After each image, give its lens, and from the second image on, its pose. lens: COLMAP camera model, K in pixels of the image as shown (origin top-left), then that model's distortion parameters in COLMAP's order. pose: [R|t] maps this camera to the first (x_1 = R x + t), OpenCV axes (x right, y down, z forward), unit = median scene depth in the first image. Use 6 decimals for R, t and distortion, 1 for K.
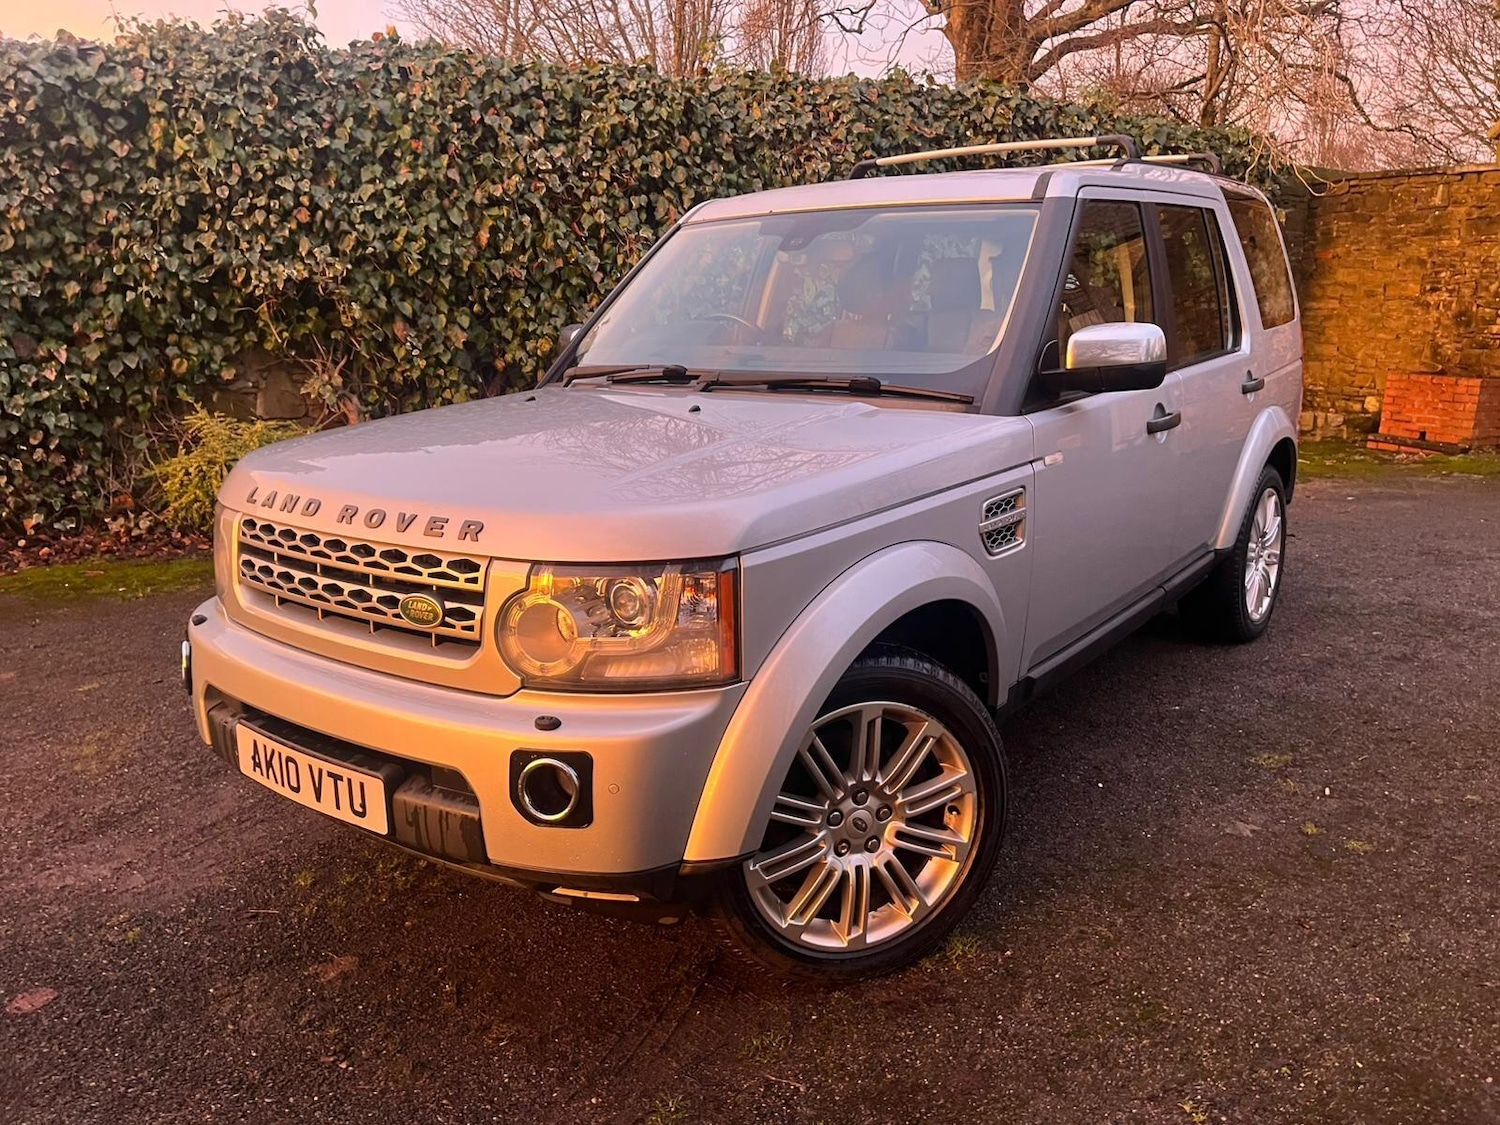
lens RADIAL K [[1171.9, 0, 771.3], [0, 1171.9, 570.3], [0, 0, 1]] dist [0.092364, -0.135818]
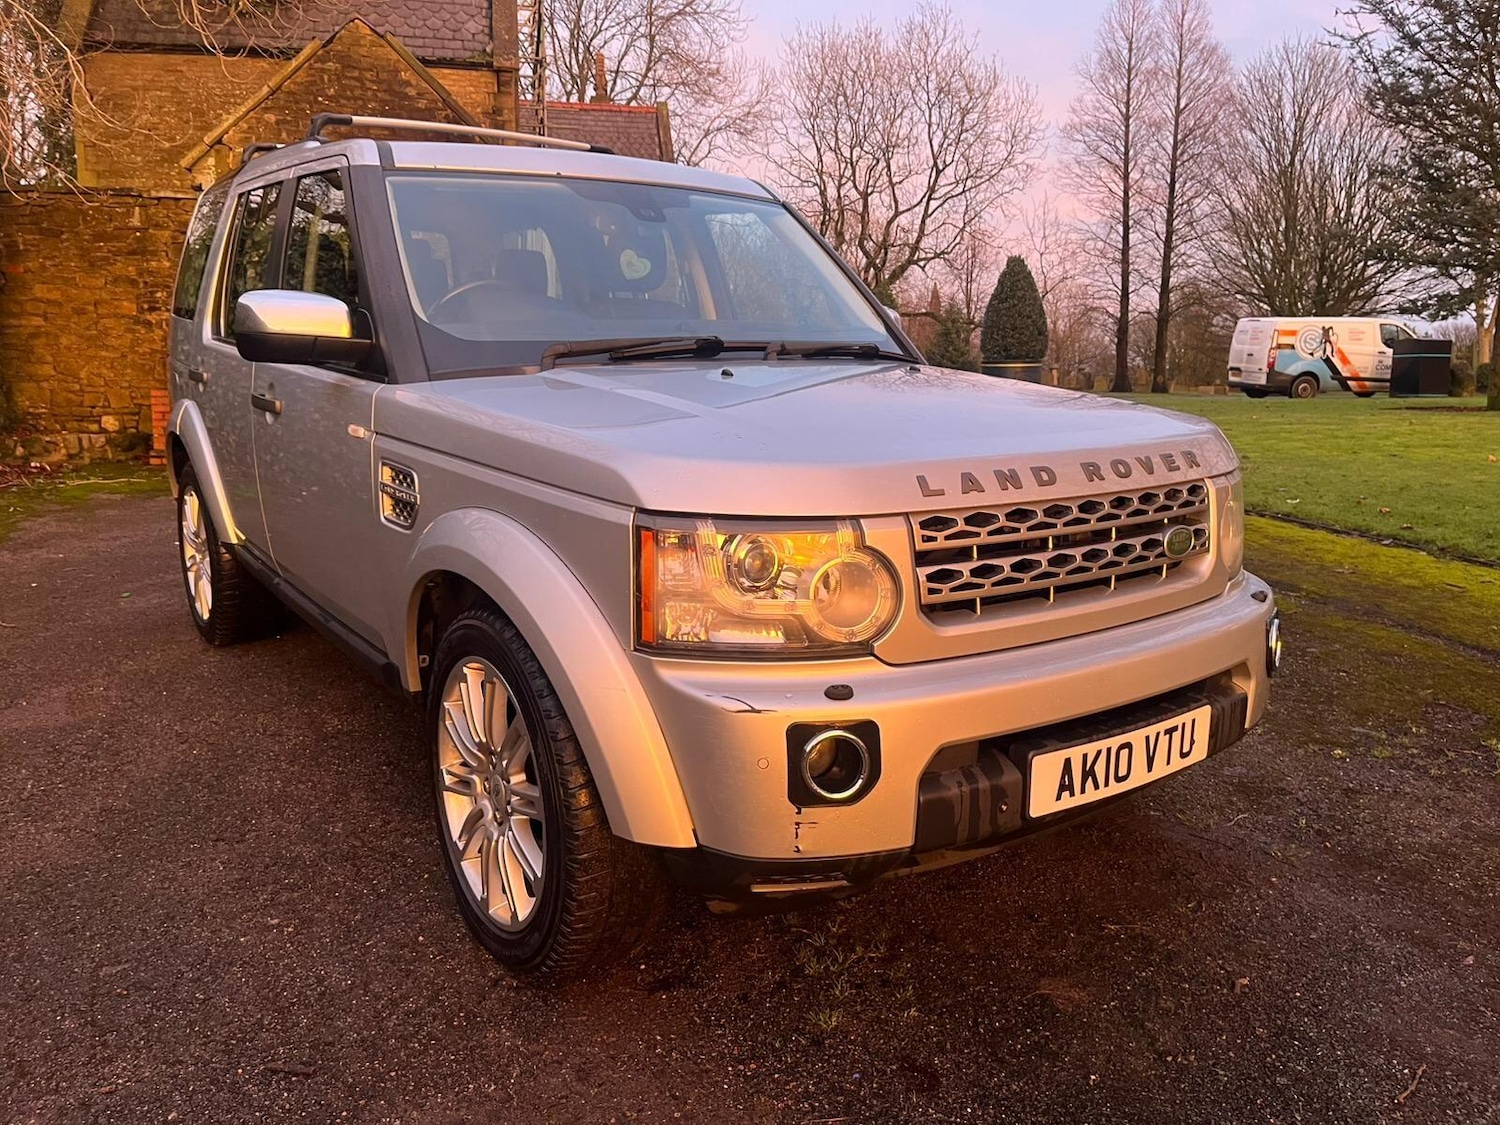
lens RADIAL K [[1168.7, 0, 773.2], [0, 1168.7, 555.7], [0, 0, 1]] dist [0.101792, -0.150136]
pose [[0.297502, -0.160916, 0.941062, -0.411427], [0.199801, 0.974361, 0.103446, -0.038876], [-0.933580, 0.157250, 0.322026, 0.291413]]
